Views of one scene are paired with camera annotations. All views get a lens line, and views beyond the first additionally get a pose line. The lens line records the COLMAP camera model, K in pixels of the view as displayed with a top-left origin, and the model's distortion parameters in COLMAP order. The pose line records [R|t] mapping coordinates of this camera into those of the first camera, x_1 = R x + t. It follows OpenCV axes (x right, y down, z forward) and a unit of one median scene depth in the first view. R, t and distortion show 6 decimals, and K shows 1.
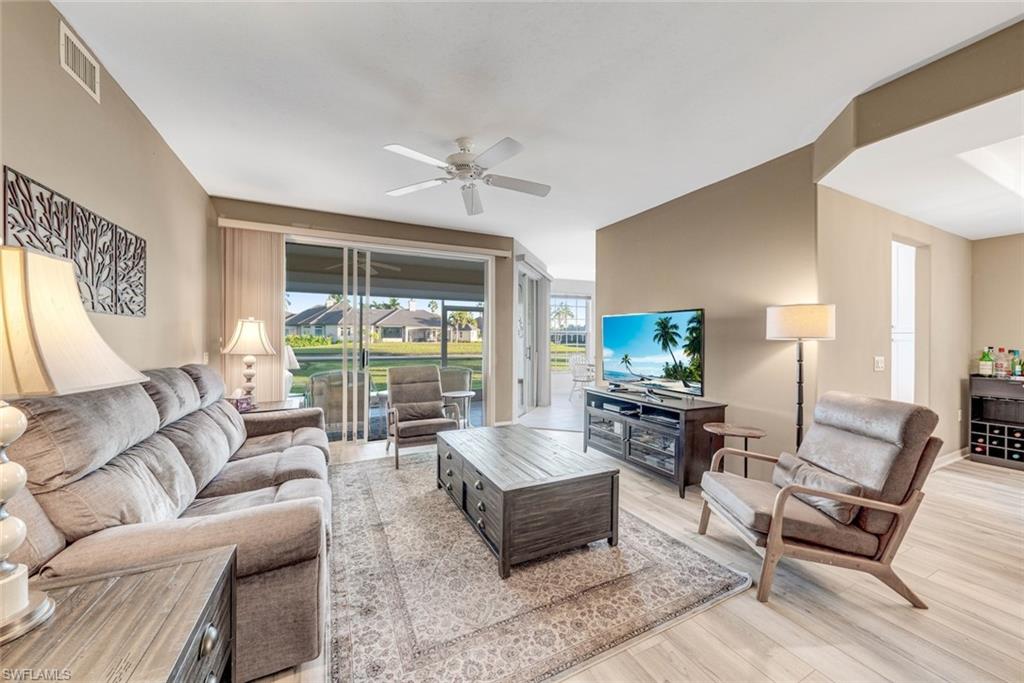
lens RADIAL K [[377.2, 0, 527.0], [0, 377.2, 342.5], [0, 0, 1]] dist [-0.005237, -0.000358]
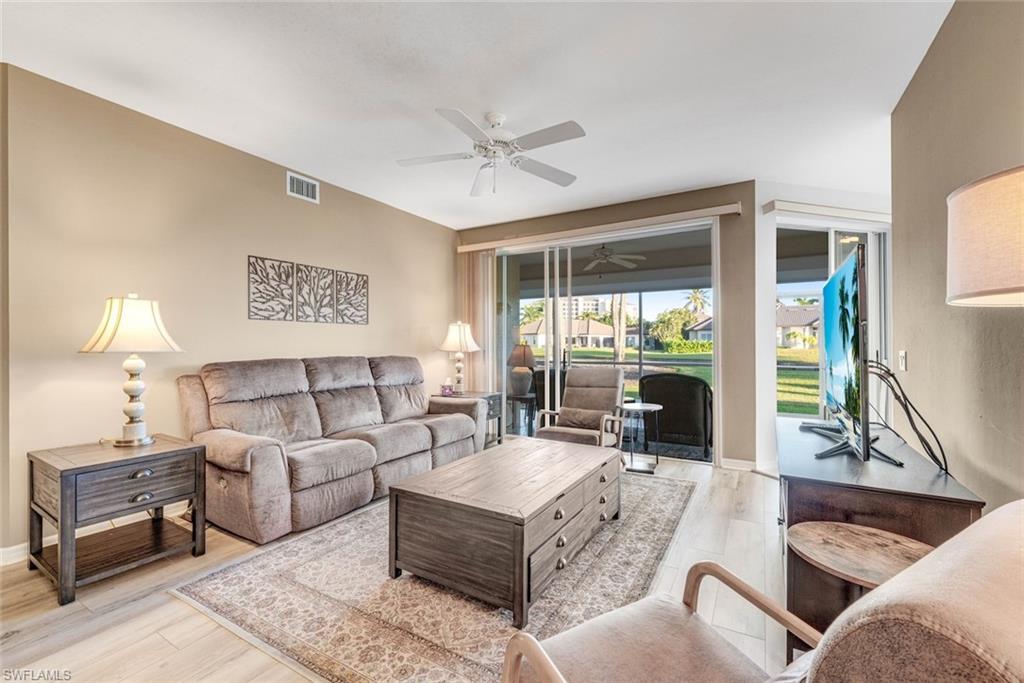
lens RADIAL K [[440.9, 0, 506.1], [0, 440.9, 342.7], [0, 0, 1]] dist [0.005272, 0.000438]
pose [[0.524301, -0.010815, -0.851464, 0.653204], [-0.001714, 0.999904, -0.013756, 0.025027], [0.851531, 0.008671, 0.524232, 0.400321]]
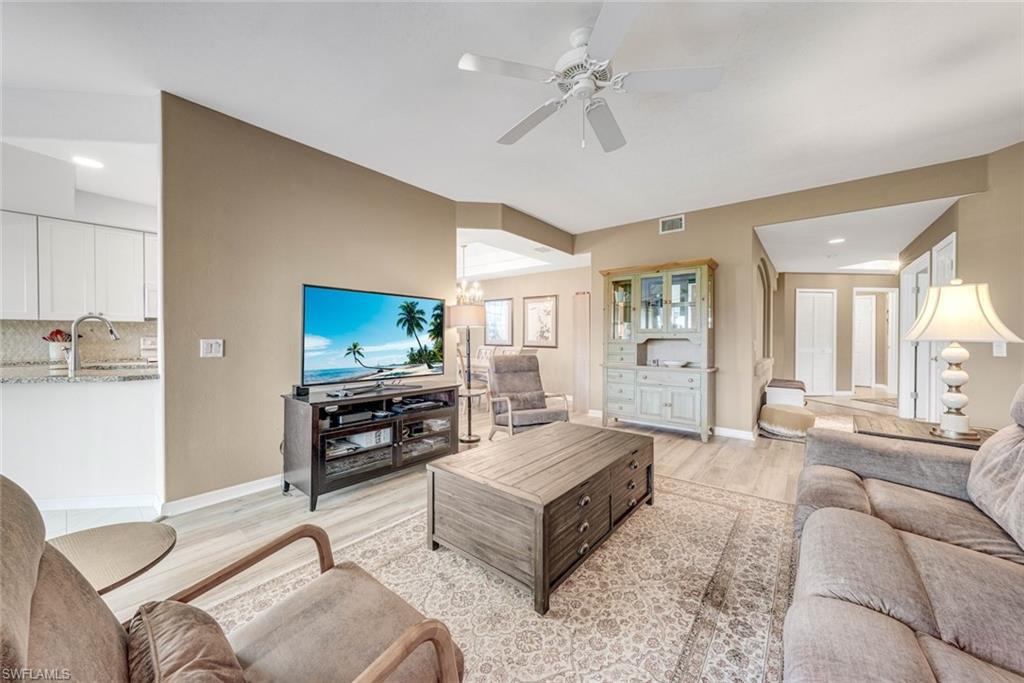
lens RADIAL K [[377.2, 0, 511.2], [0, 377.2, 335.7], [0, 0, 1]] dist [-0.005237, -0.000358]
pose [[-0.399864, -0.007481, 0.916544, -0.656691], [0.004046, 0.999943, 0.009927, 0.013242], [-0.916566, 0.007678, -0.399811, 1.211421]]
